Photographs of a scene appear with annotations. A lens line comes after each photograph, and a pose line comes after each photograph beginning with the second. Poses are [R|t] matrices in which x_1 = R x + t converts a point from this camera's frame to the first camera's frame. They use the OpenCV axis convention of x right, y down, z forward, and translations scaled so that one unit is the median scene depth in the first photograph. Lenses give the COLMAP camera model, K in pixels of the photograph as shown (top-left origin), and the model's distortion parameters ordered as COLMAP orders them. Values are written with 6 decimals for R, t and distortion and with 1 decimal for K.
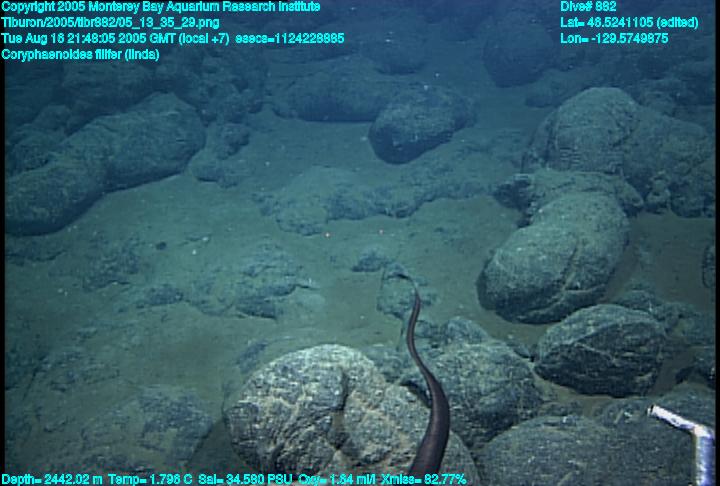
lens RADIAL K [[756.4, 0, 360.0], [0, 756.4, 243.0], [0, 0, 1]] dist [0.053630, 0.226956]
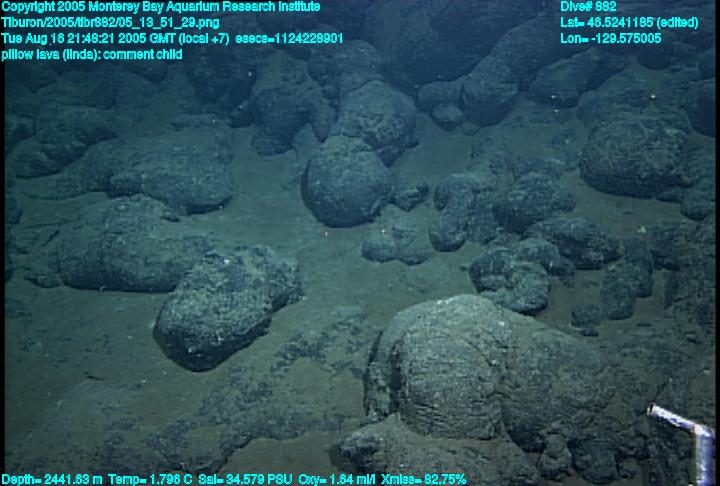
lens RADIAL K [[756.4, 0, 360.0], [0, 756.4, 243.0], [0, 0, 1]] dist [0.053630, 0.226956]
pose [[0.978242, -0.109846, 0.176004, 0.092076], [0.110332, 0.993870, 0.007048, -0.230314], [-0.175699, 0.012524, 0.984364, 0.278240]]
